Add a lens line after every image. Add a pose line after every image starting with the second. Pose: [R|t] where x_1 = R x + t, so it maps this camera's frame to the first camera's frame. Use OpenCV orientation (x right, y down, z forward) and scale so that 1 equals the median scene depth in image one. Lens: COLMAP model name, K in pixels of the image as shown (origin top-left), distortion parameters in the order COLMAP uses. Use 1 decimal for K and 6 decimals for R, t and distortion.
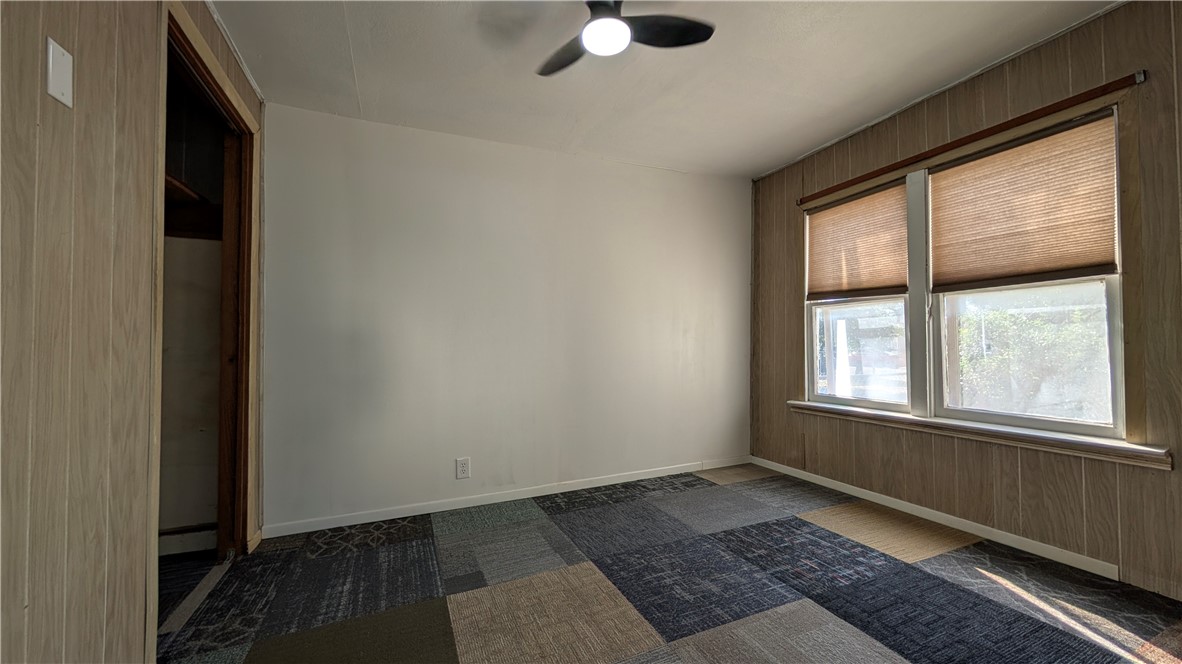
lens RADIAL K [[445.0, 0, 593.6], [0, 445.0, 327.7], [0, 0, 1]] dist [-0.001056, 0.000412]
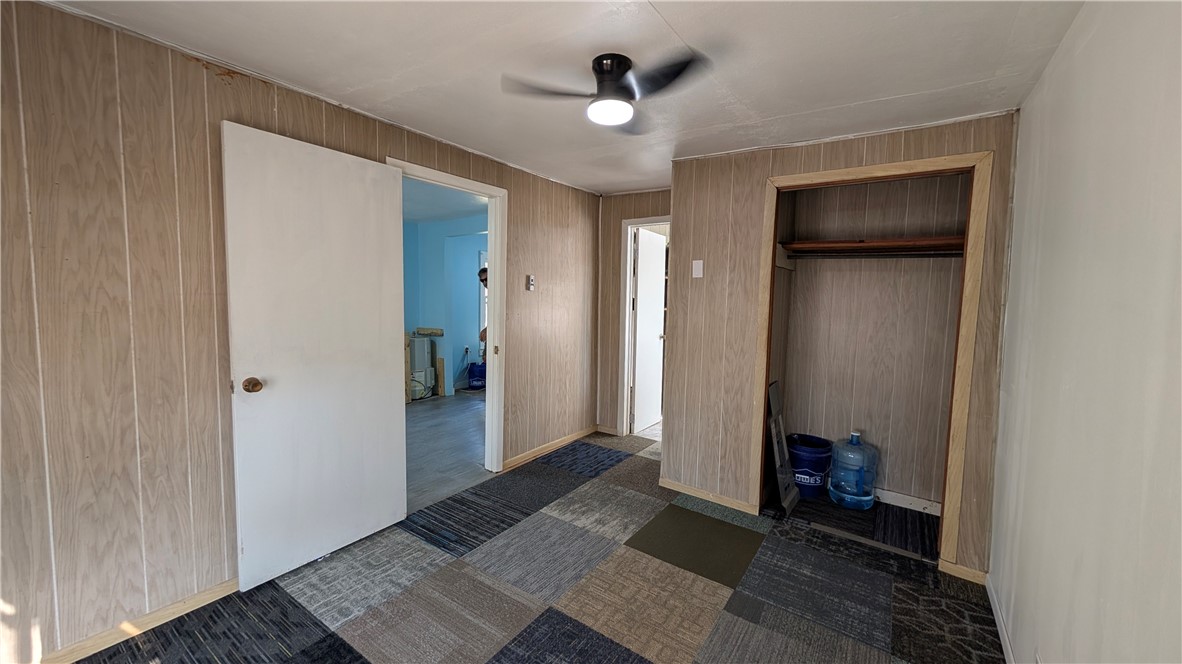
lens RADIAL K [[445.0, 0, 590.4], [0, 445.0, 324.0], [0, 0, 1]] dist [-0.001056, 0.000412]
pose [[-0.852942, 0.034080, -0.520893, 0.525691], [0.008536, 0.998644, 0.051360, -0.161424], [0.521937, 0.039361, -0.852076, 1.548241]]
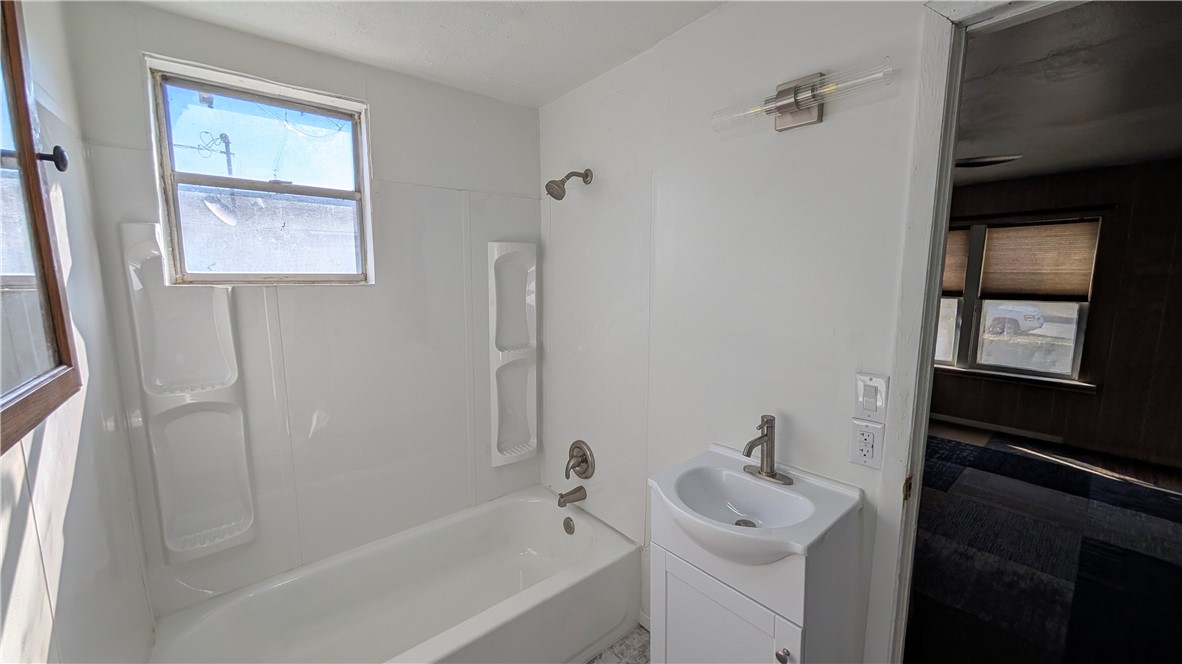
lens RADIAL K [[445.0, 0, 592.6], [0, 445.0, 327.0], [0, 0, 1]] dist [-0.001056, 0.000412]
pose [[0.958935, -0.024227, 0.282591, -1.405111], [-0.018930, 0.988657, 0.148995, -0.237648], [-0.282995, -0.148226, 0.947599, -0.276729]]
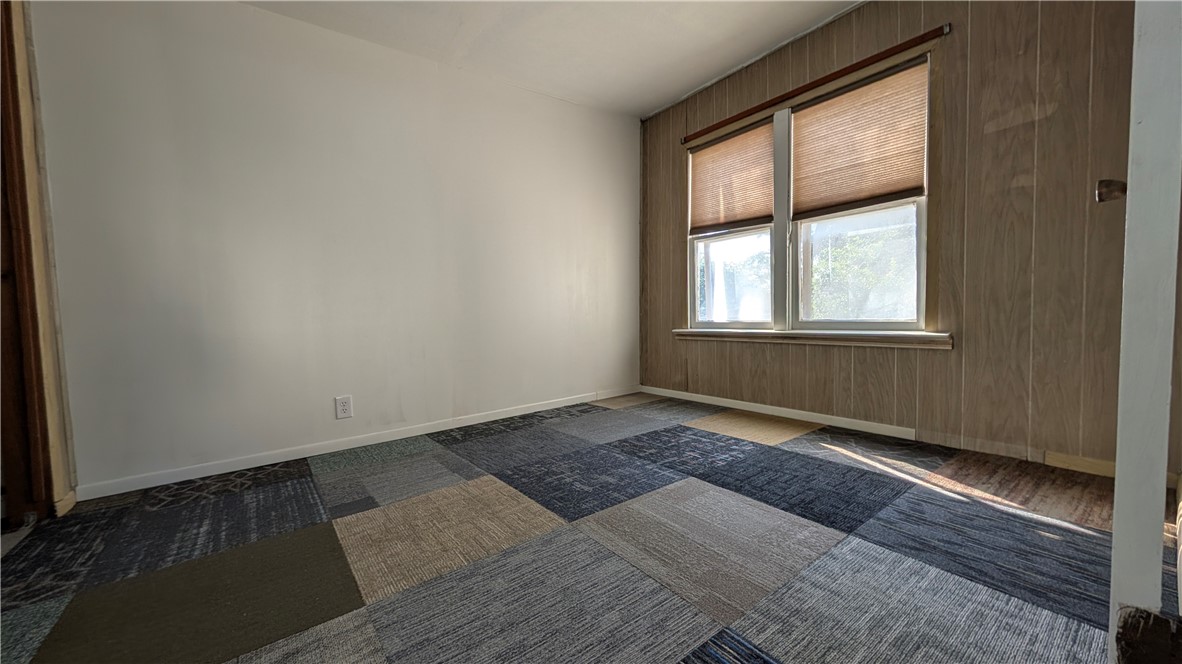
lens RADIAL K [[445.0, 0, 593.5], [0, 445.0, 327.3], [0, 0, 1]] dist [-0.001056, 0.000412]
pose [[0.971006, -0.029539, 0.237223, -0.009557], [0.012389, 0.997221, 0.073462, 0.123103], [-0.238734, -0.068394, 0.968674, 0.003947]]
